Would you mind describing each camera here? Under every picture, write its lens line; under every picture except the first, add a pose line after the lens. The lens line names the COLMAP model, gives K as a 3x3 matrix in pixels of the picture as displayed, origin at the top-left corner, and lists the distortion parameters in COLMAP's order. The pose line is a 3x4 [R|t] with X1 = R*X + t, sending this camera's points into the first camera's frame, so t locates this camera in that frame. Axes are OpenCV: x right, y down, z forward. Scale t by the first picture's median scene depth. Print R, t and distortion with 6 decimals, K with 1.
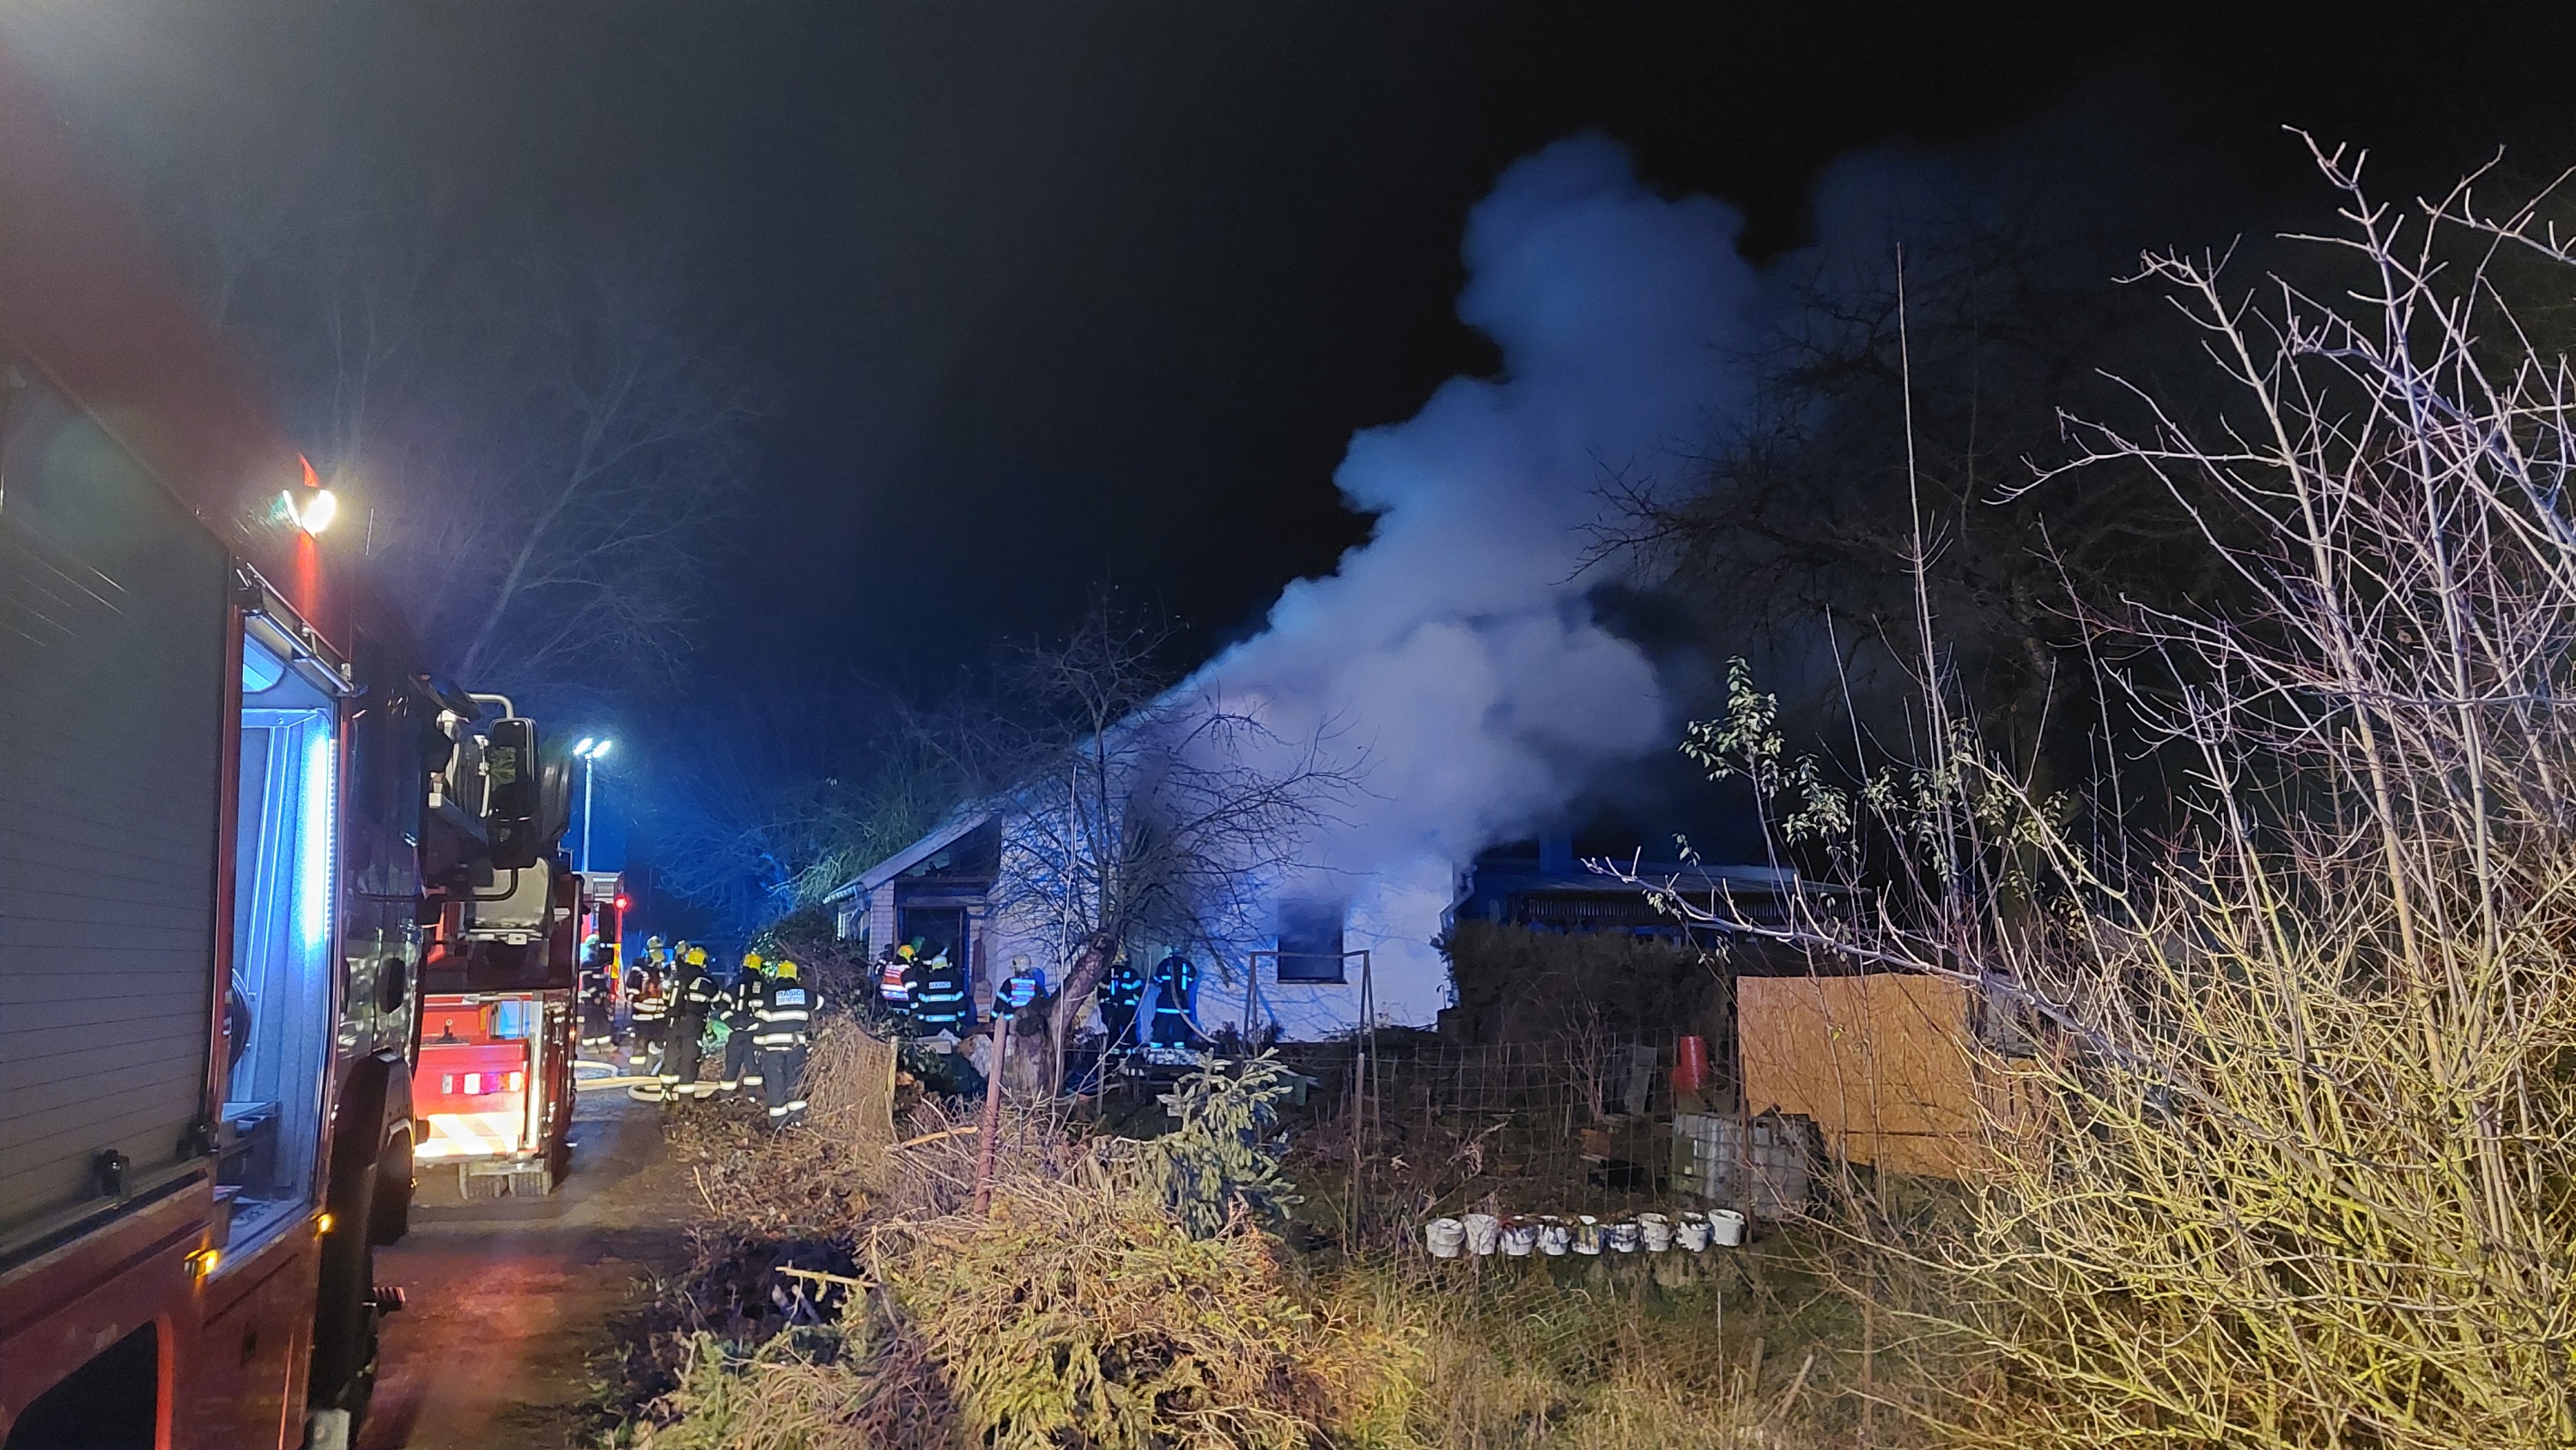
lens RADIAL K [[1851.7, 0, 1279.8], [0, 1851.7, 674.4], [0, 0, 1]] dist [0.072606, -0.070738]
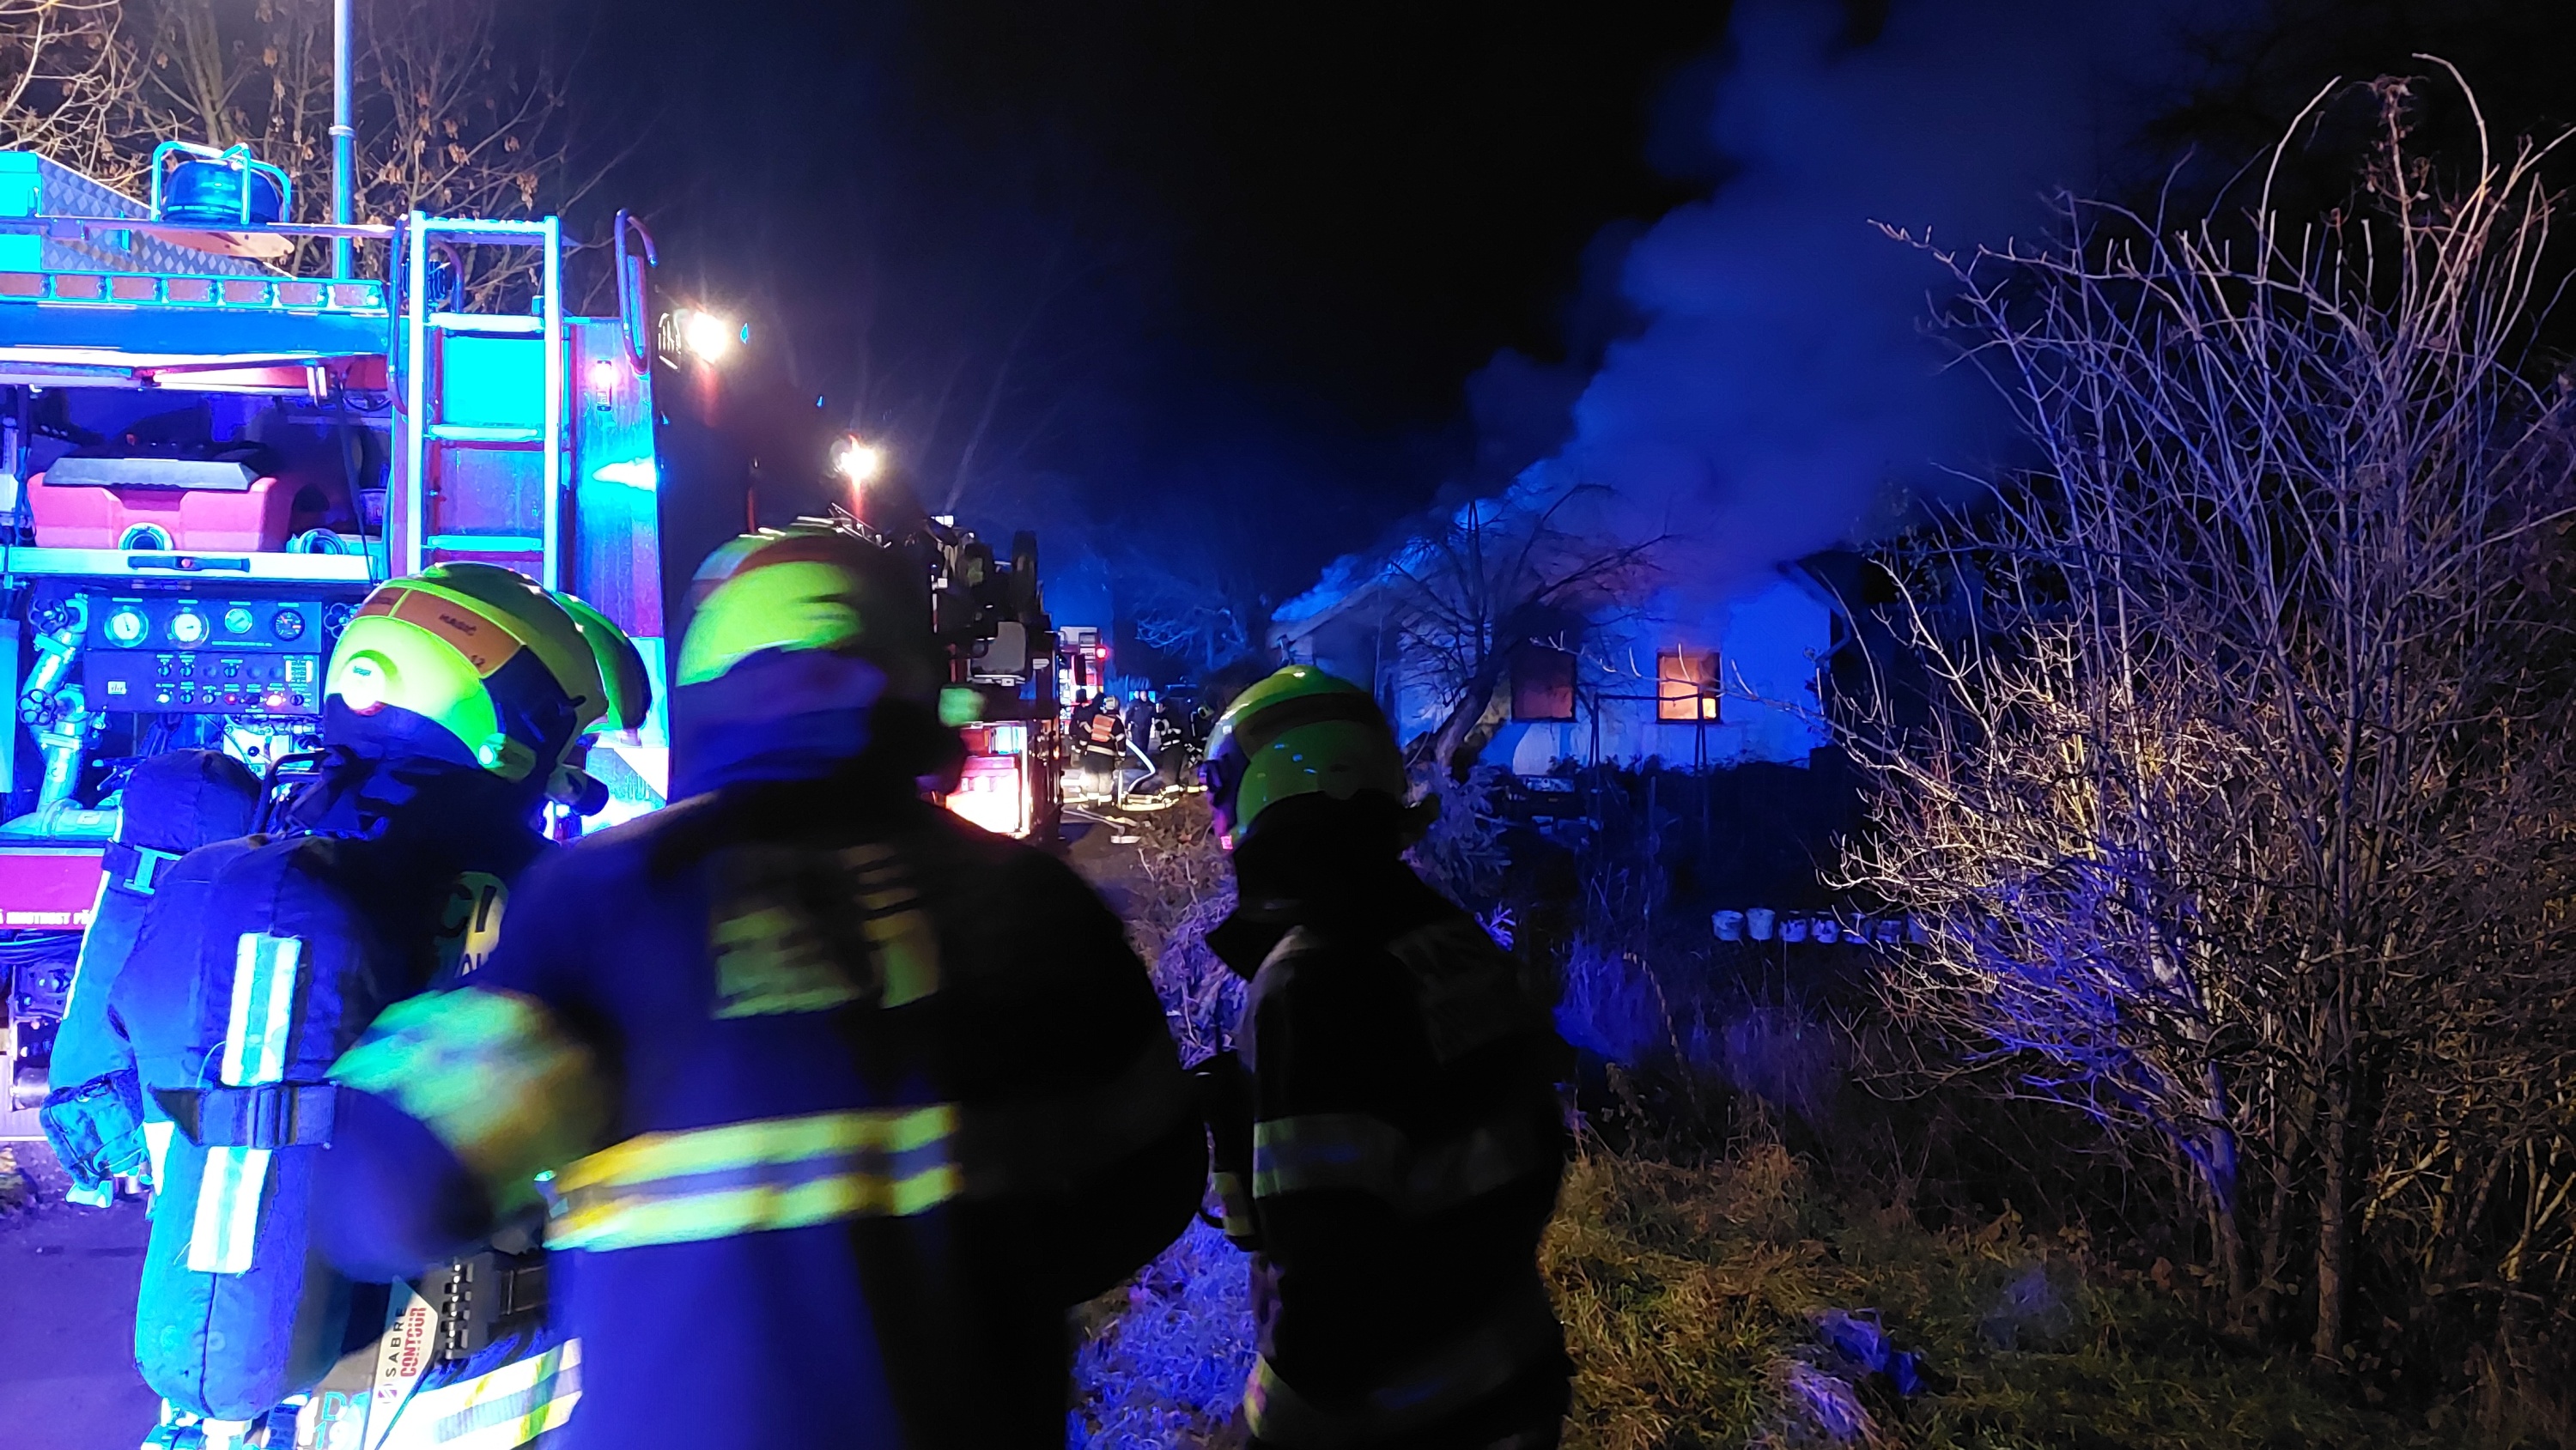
lens RADIAL K [[1833.6, 0, 1242.8], [0, 1833.6, 682.5], [0, 0, 1]] dist [0.052415, -0.067154]
pose [[0.963544, -0.002453, -0.267537, 0.103727], [0.040030, 0.990024, 0.135090, -0.028810], [0.264537, -0.140875, 0.954031, -0.204117]]
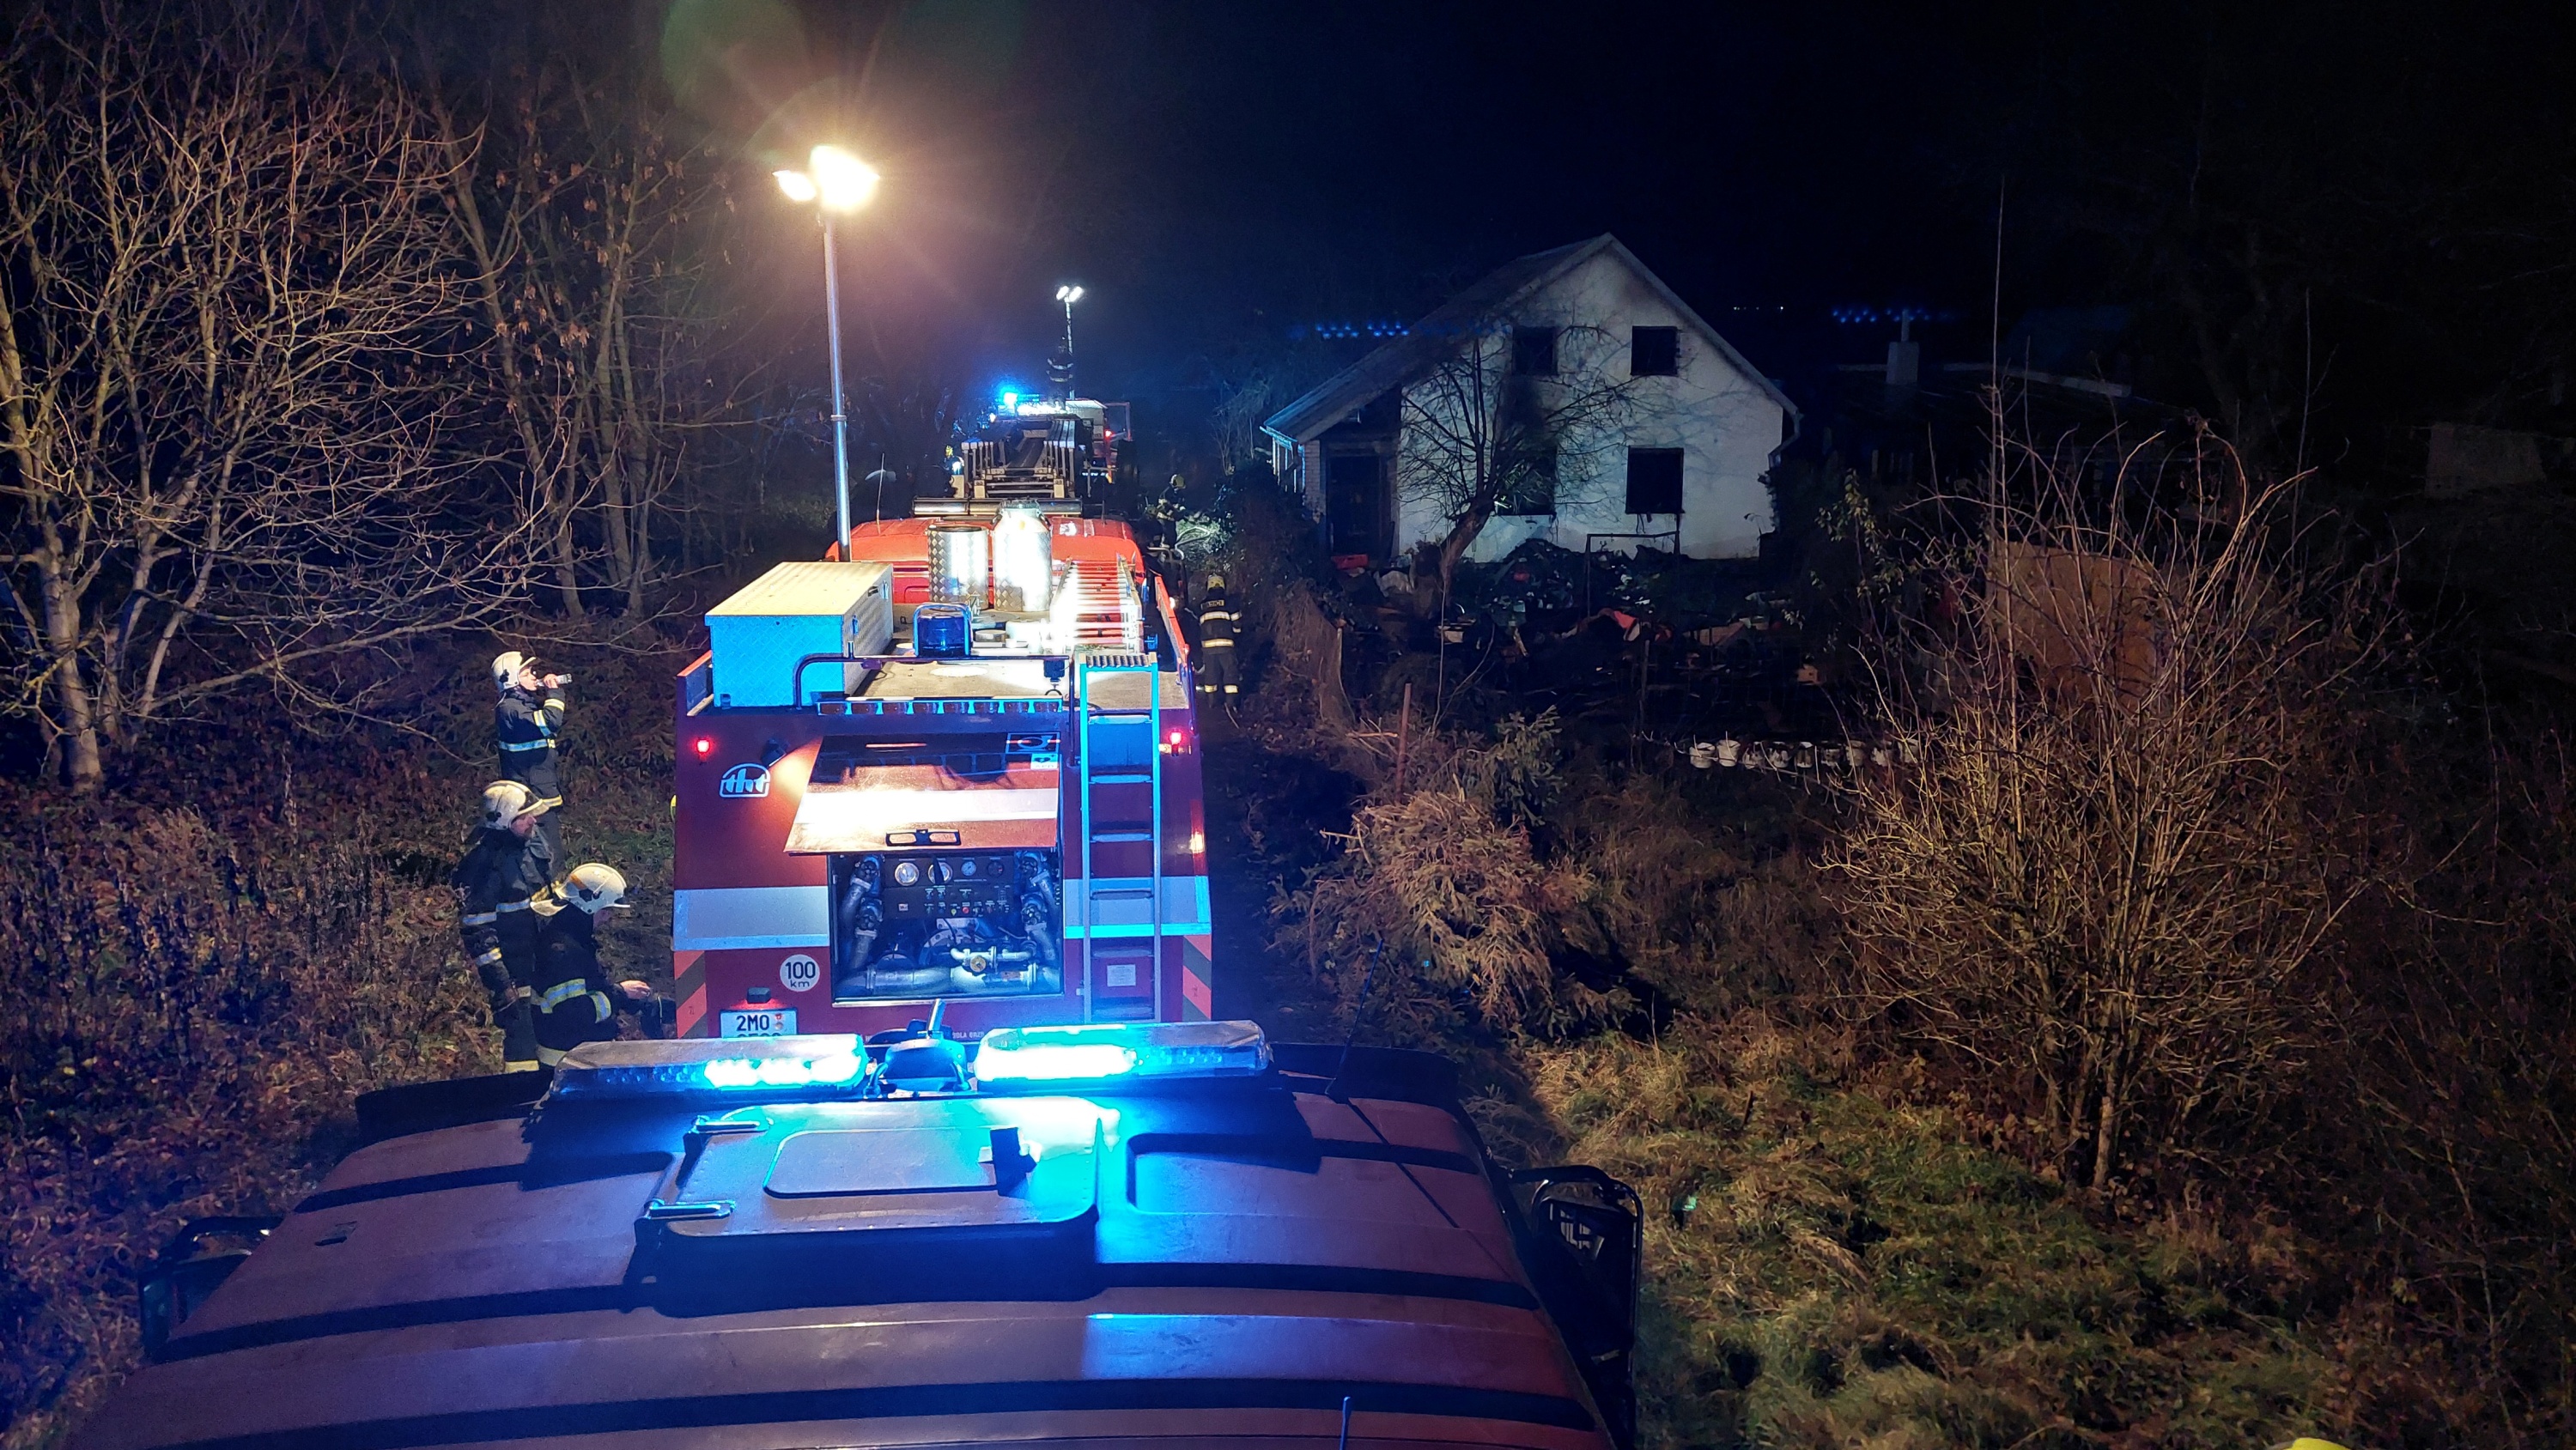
lens RADIAL K [[1851.7, 0, 1279.8], [0, 1851.7, 674.4], [0, 0, 1]] dist [0.072606, -0.070738]
pose [[0.978032, 0.029098, -0.206414, 0.061889], [0.036968, 0.950303, 0.309124, -0.232774], [0.205150, -0.309964, 0.928351, -0.436521]]
